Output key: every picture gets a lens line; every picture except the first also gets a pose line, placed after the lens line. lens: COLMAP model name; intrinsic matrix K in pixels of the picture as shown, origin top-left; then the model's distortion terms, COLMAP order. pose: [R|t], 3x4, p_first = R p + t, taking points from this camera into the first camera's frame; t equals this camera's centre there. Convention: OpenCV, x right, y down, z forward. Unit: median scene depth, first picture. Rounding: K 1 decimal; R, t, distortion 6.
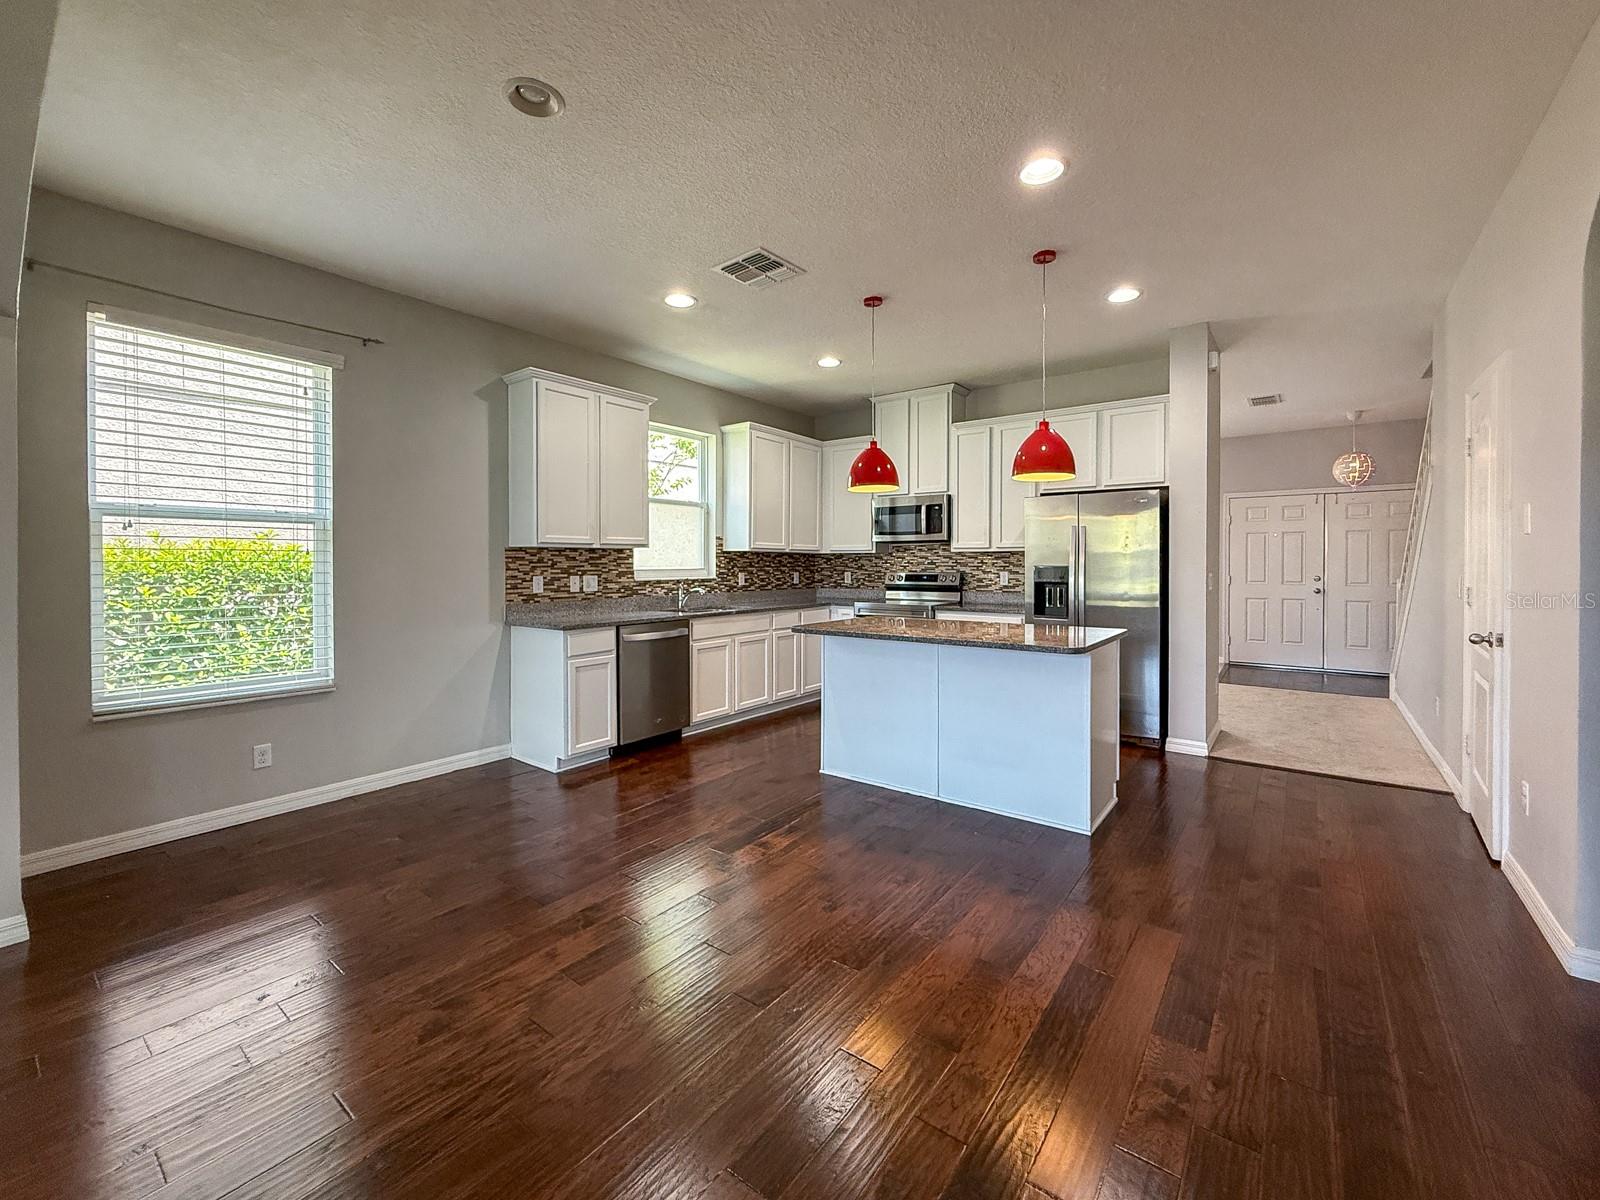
lens RADIAL K [[667.8, 0, 793.7], [0, 667.8, 568.5], [0, 0, 1]] dist [-0.000669, -0.000137]
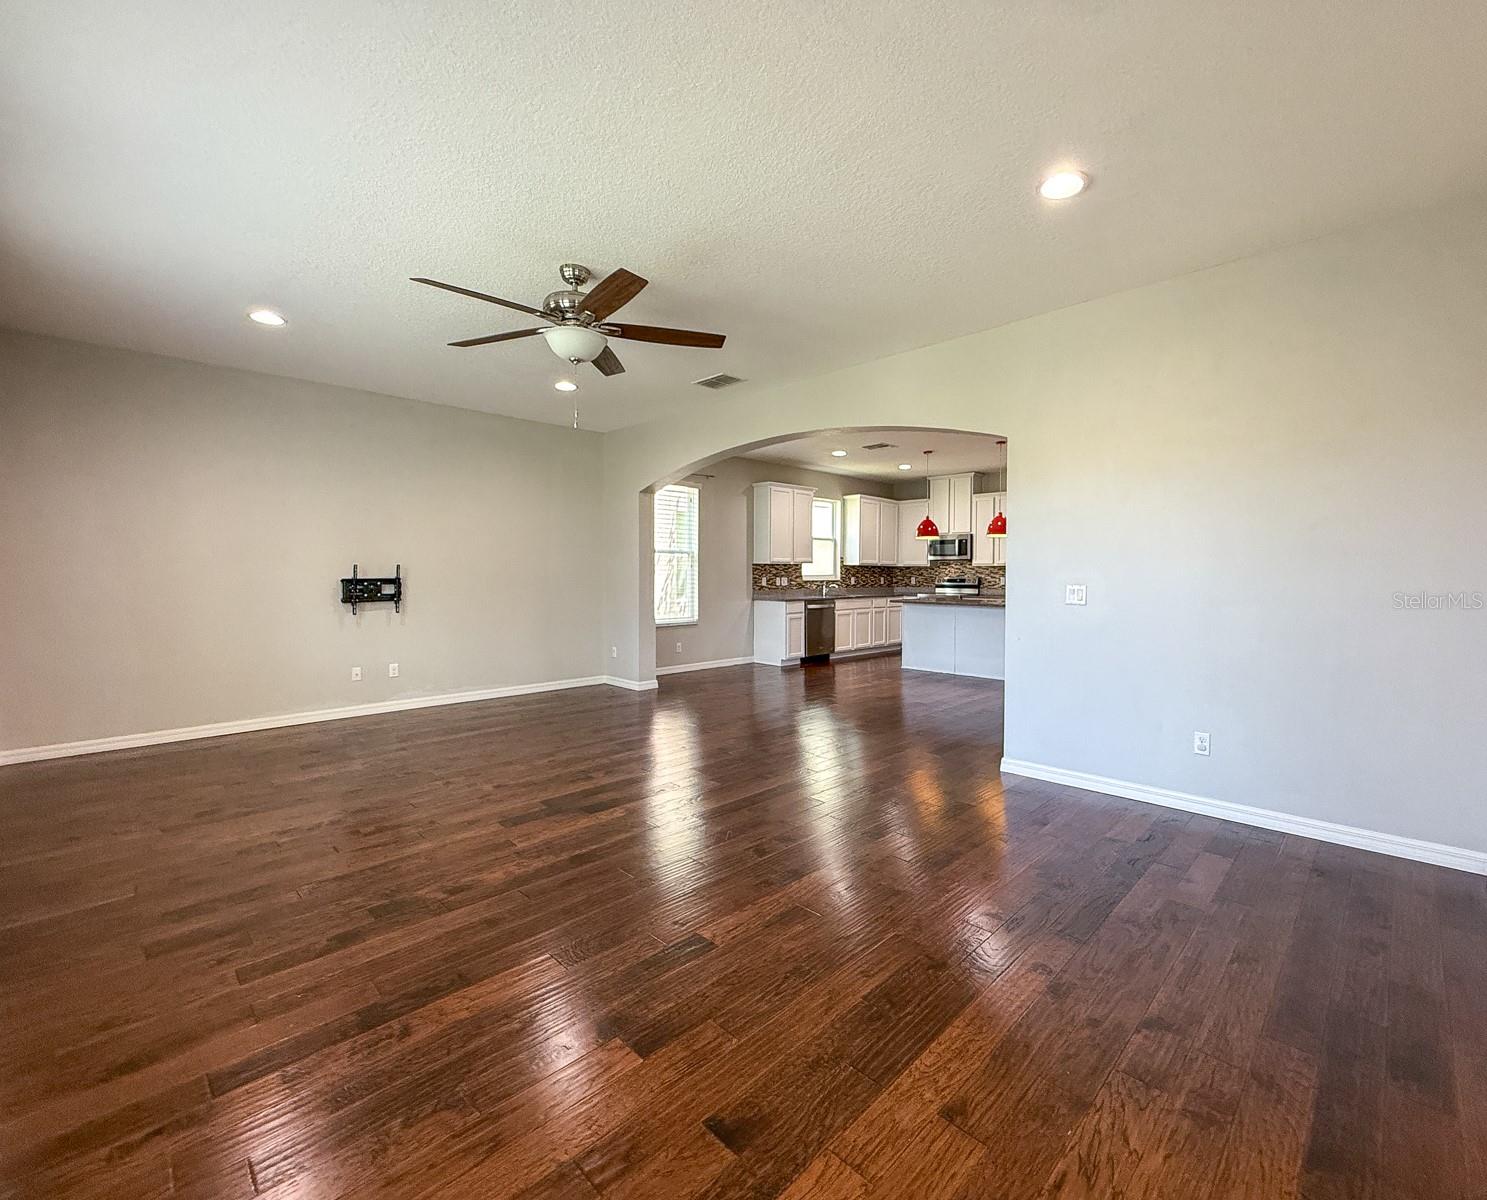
lens RADIAL K [[654.4, 0, 791.4], [0, 654.4, 577.5], [0, 0, 1]] dist [0.001654, 0.000178]
pose [[0.995581, 0.005748, -0.093730, -0.084489], [-0.005716, 0.999983, 0.000606, 0.007870], [0.093732, -0.000067, 0.995597, -0.813317]]
